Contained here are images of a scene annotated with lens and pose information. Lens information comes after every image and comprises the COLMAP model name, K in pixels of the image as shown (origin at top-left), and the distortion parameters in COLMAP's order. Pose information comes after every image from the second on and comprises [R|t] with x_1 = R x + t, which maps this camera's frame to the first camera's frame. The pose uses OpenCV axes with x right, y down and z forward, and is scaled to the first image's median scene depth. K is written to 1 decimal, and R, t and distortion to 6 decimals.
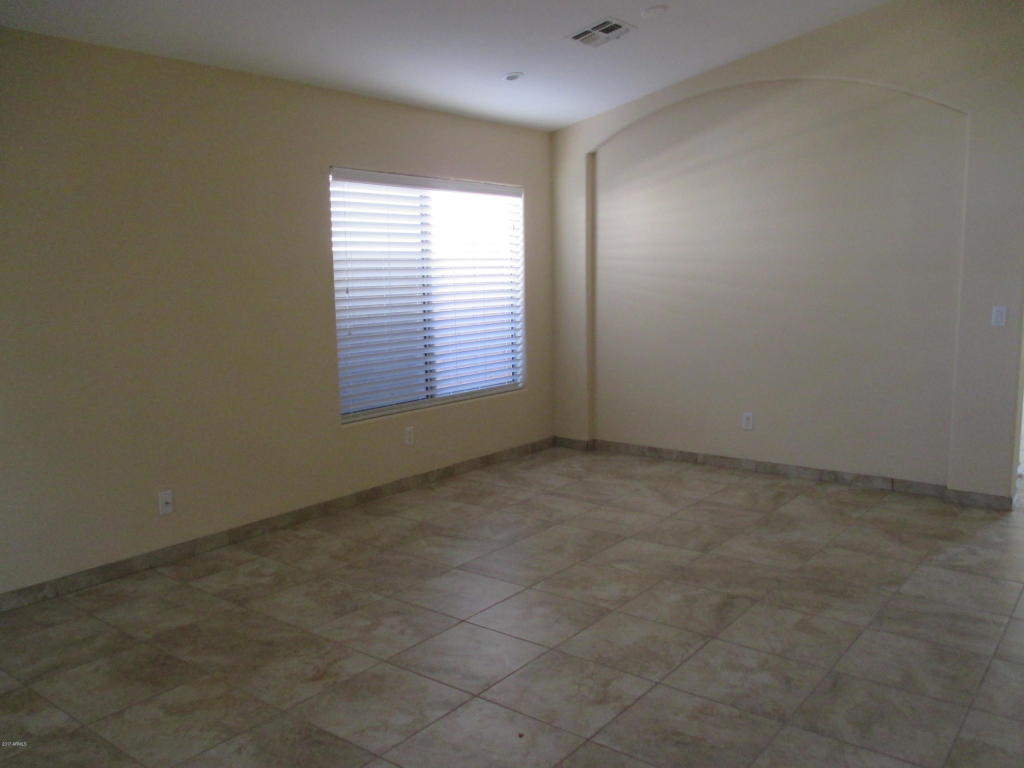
lens RADIAL K [[857.1, 0, 506.4], [0, 857.1, 383.5], [0, 0, 1]] dist [-0.014755, -0.002518]
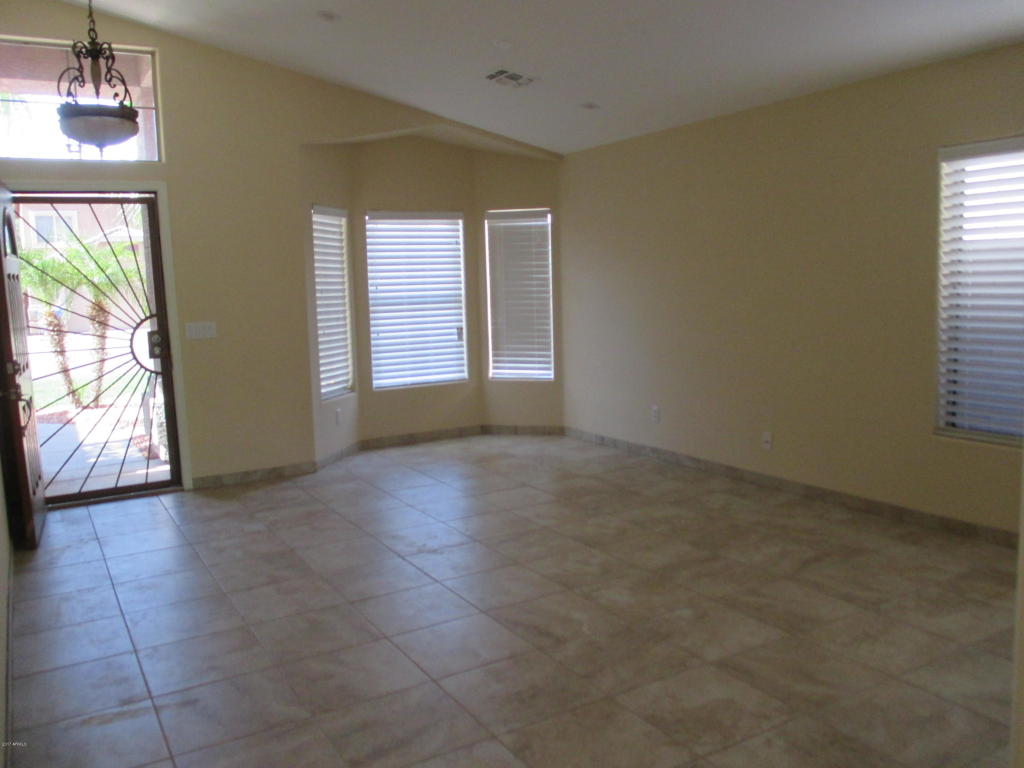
lens RADIAL K [[857.1, 0, 514.3], [0, 857.1, 386.5], [0, 0, 1]] dist [-0.014755, -0.002518]
pose [[-0.369574, 0.144175, -0.917948, 0.980999], [-0.086443, 0.978271, 0.188452, -0.163889], [0.925172, 0.148997, -0.349081, 1.125152]]
